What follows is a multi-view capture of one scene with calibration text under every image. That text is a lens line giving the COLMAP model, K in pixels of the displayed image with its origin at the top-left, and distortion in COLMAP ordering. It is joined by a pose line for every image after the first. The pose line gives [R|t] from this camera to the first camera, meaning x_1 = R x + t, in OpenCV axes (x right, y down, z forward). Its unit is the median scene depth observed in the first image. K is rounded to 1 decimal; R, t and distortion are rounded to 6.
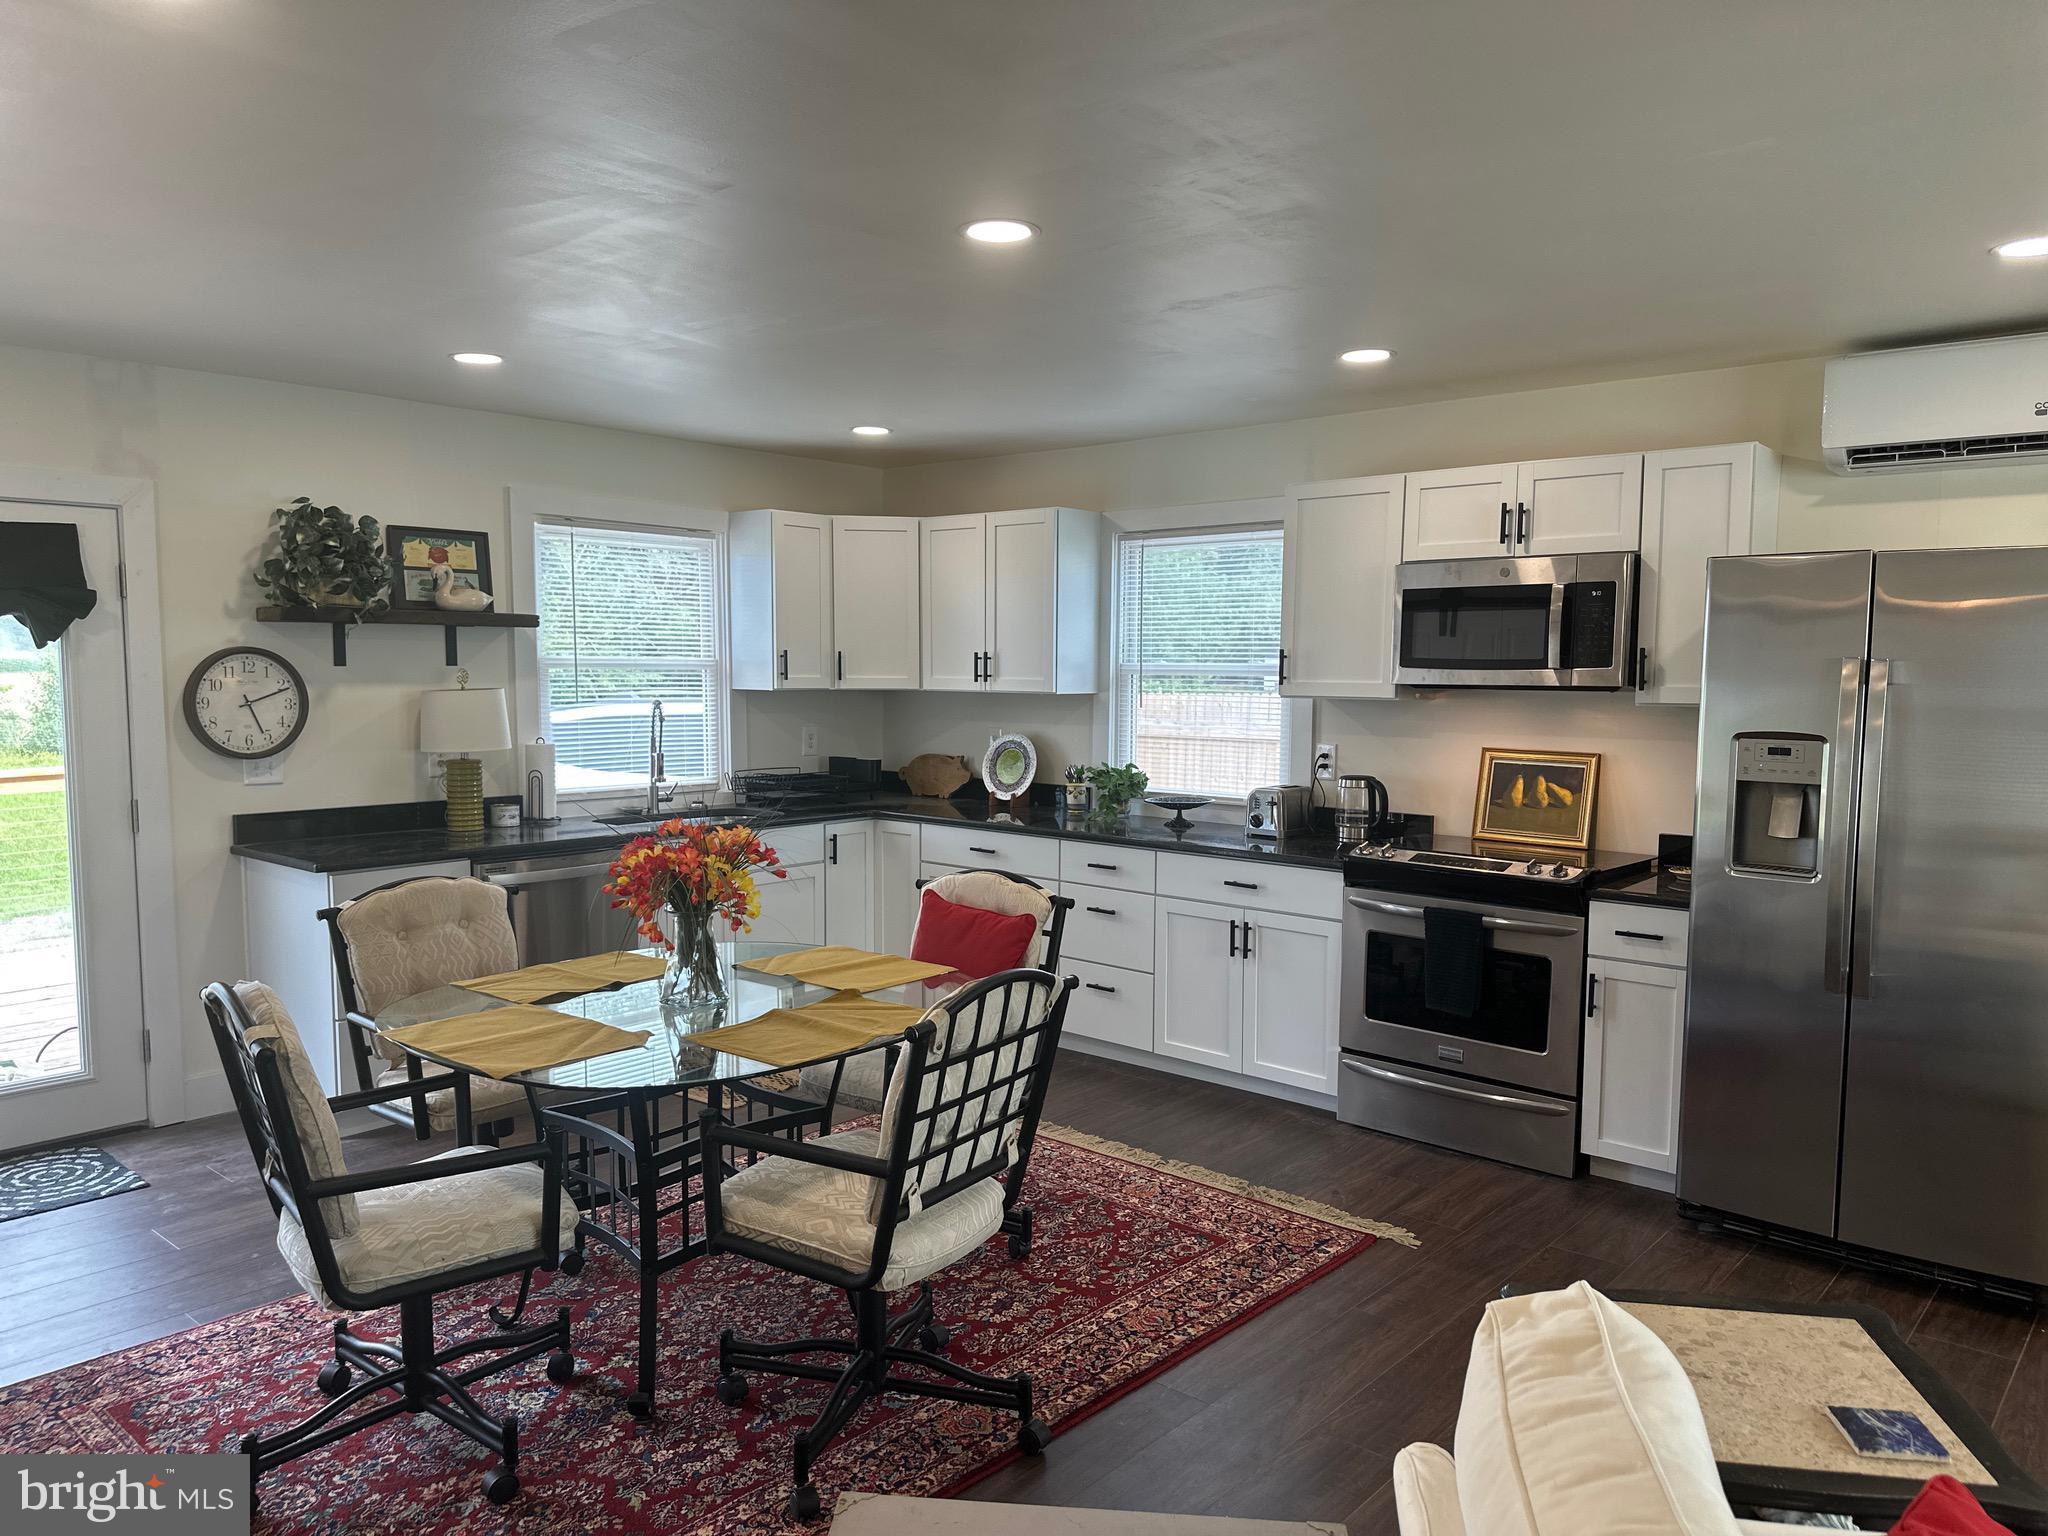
lens RADIAL K [[1437.6, 0, 1028.9], [0, 1437.6, 797.6], [0, 0, 1]] dist [0.151737, -0.188762]
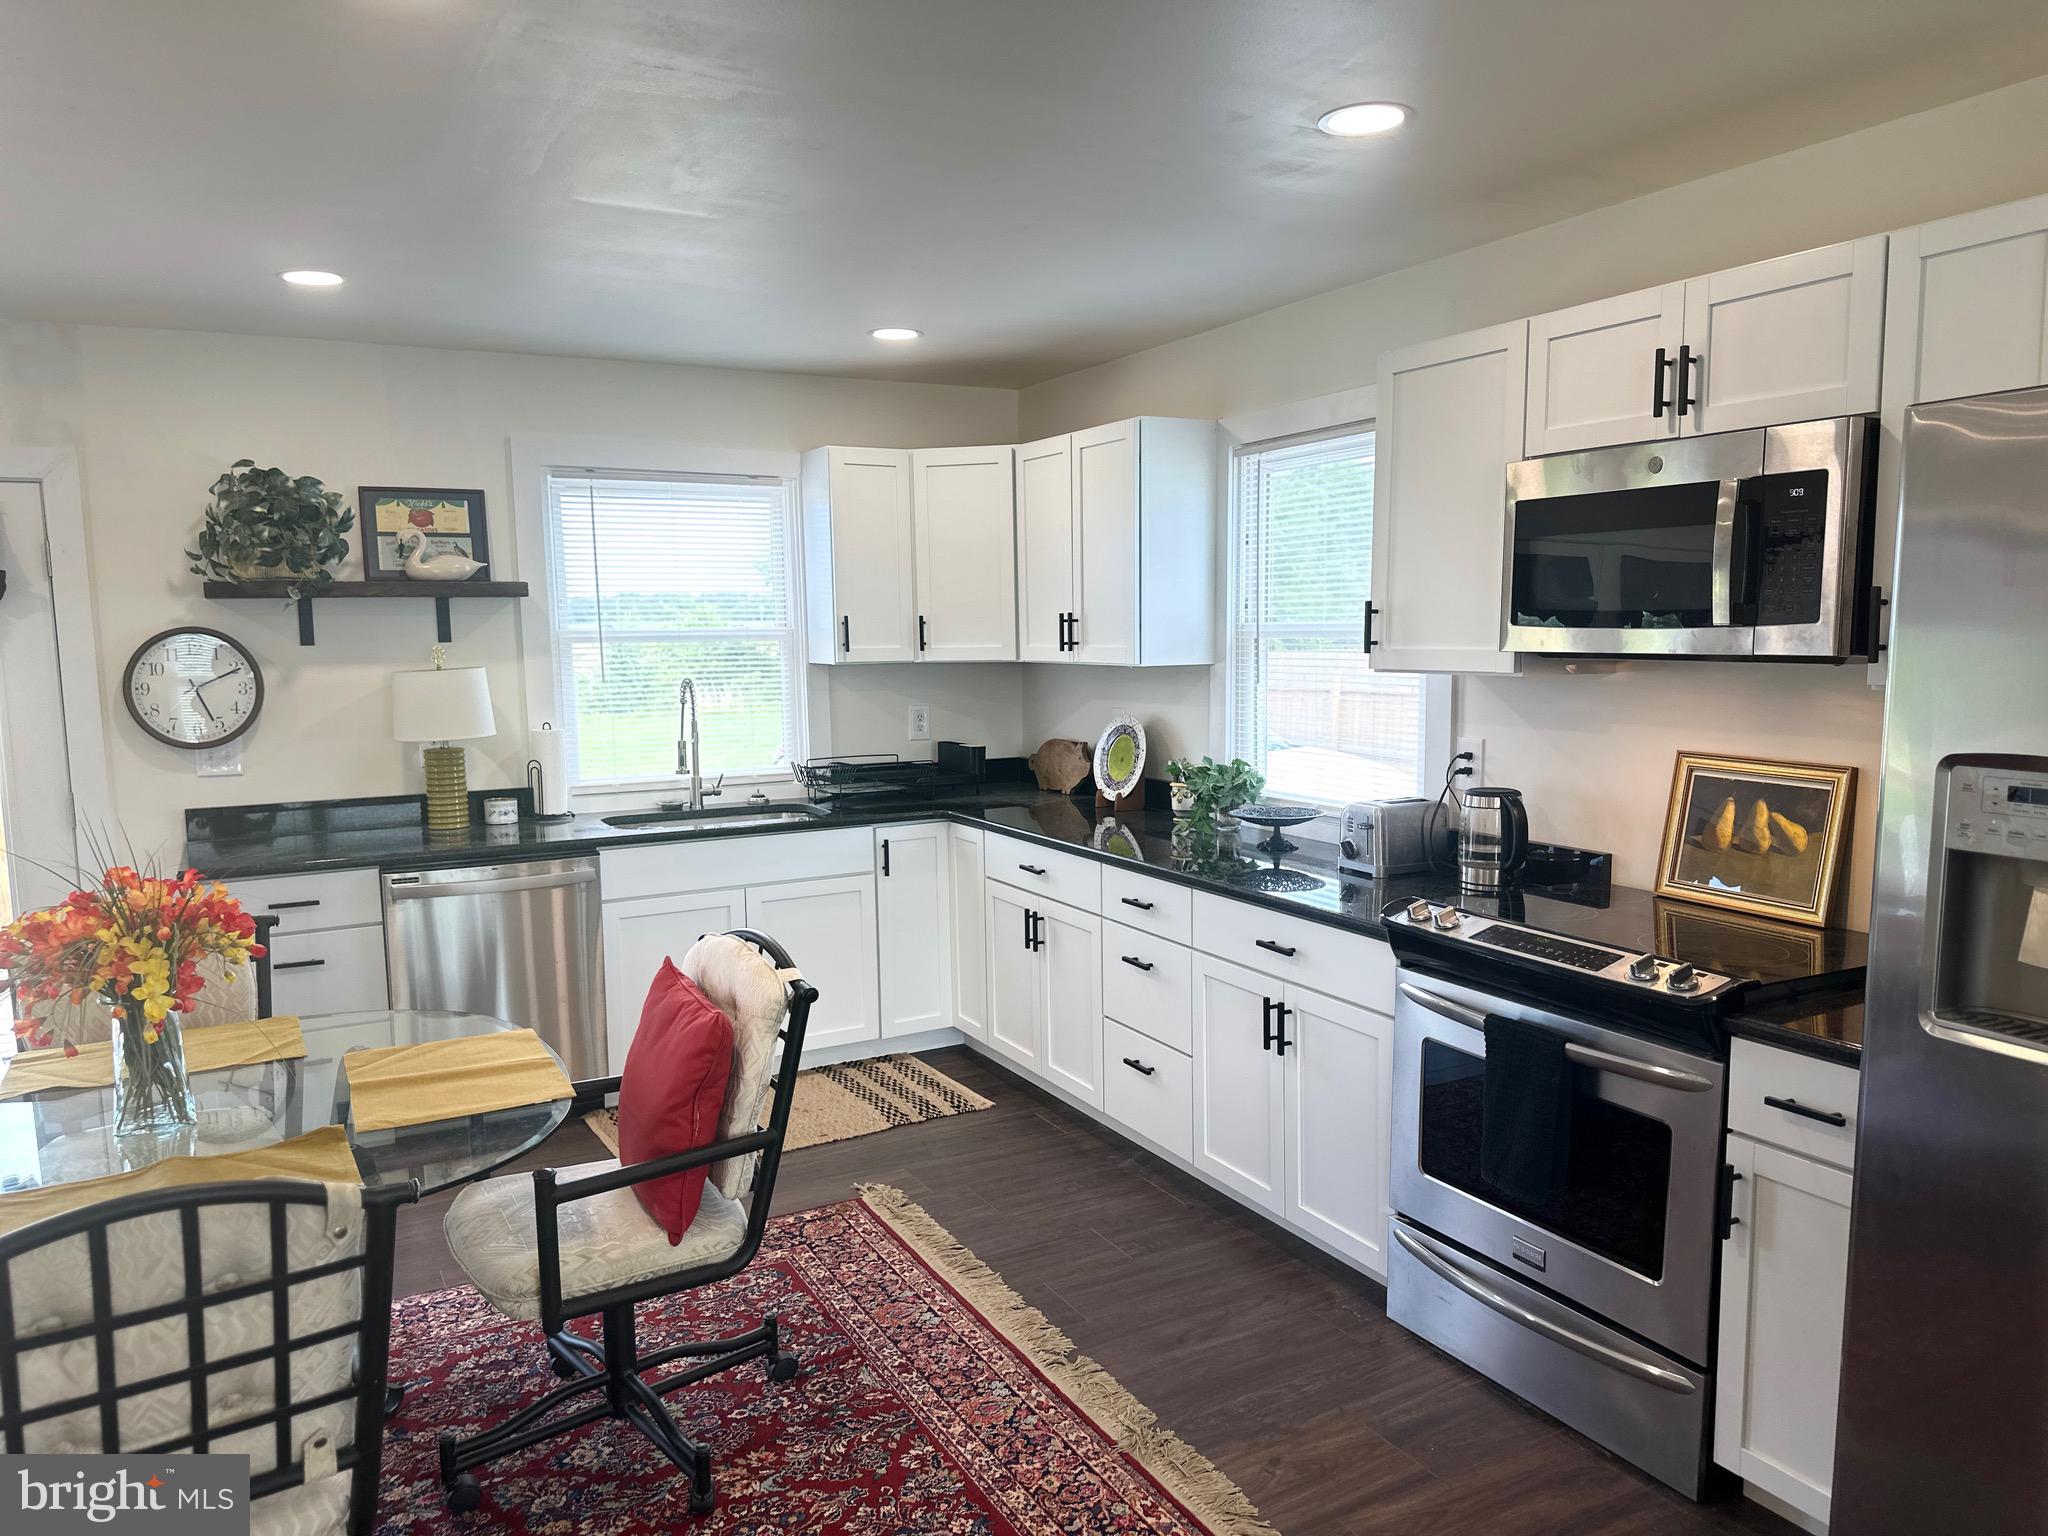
lens RADIAL K [[1437.6, 0, 1028.9], [0, 1437.6, 797.6], [0, 0, 1]] dist [0.151737, -0.188762]
pose [[0.935765, 0.023293, -0.351855, 0.267041], [-0.012633, 0.999390, 0.032561, -0.030504], [0.352399, -0.026025, 0.935488, 0.302143]]
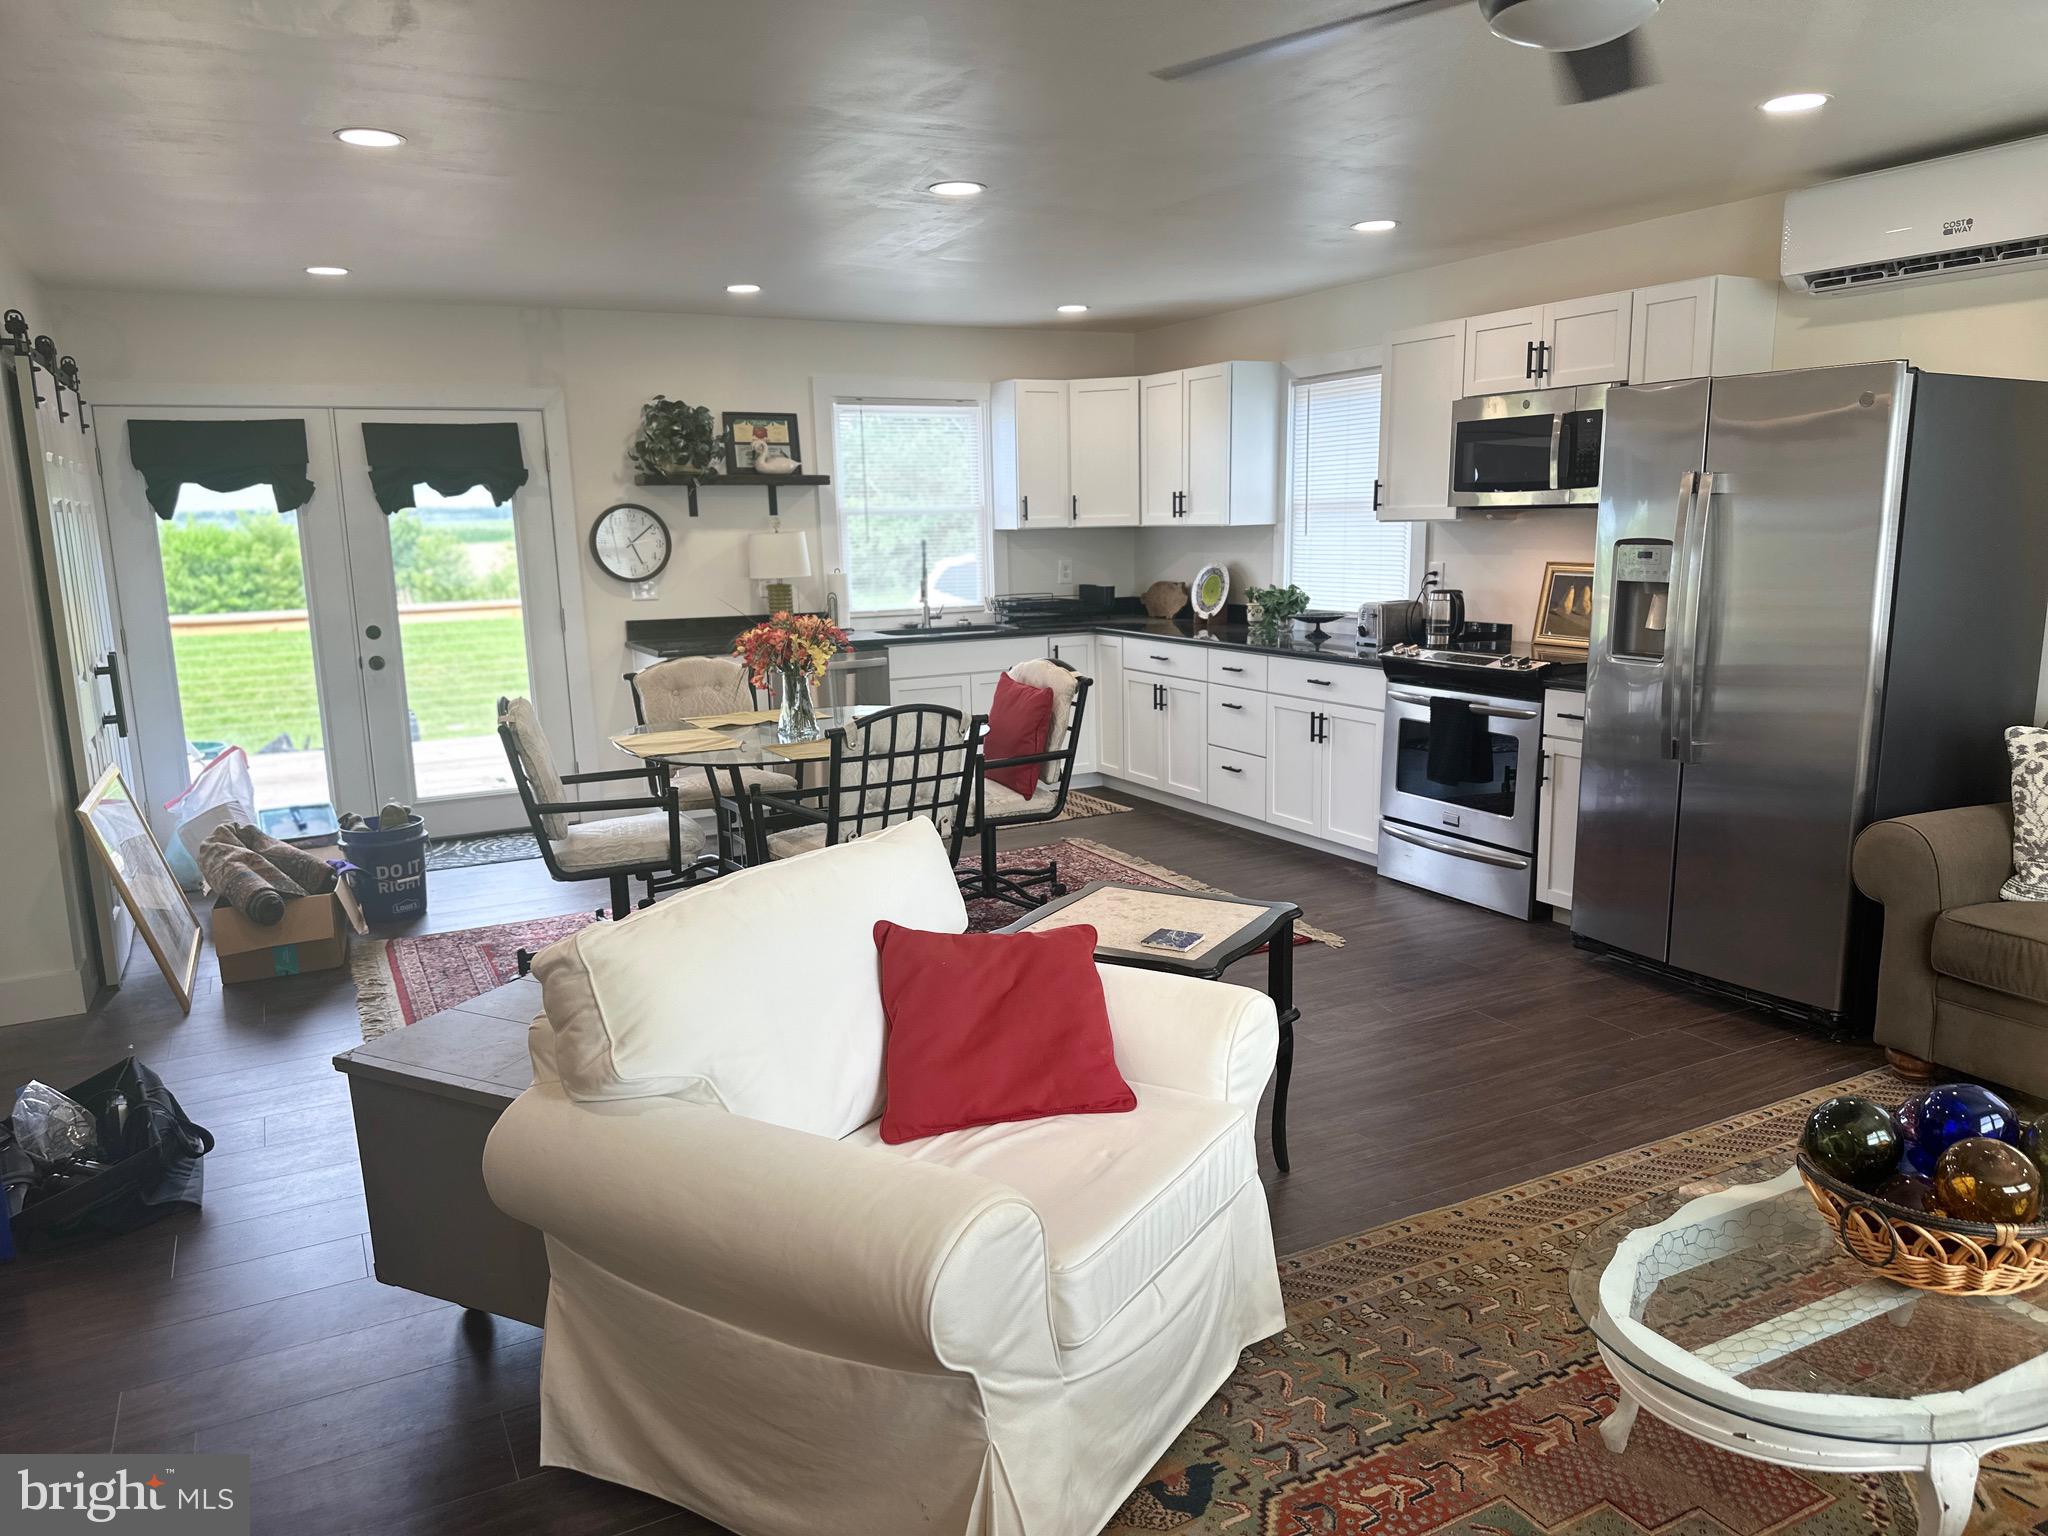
lens RADIAL K [[1437.6, 0, 1028.9], [0, 1437.6, 797.6], [0, 0, 1]] dist [0.151737, -0.188762]
pose [[0.932327, 0.044877, -0.358821, 0.344928], [-0.007588, 0.994479, 0.104660, 0.030474], [0.361537, -0.094855, 0.927520, -0.208595]]
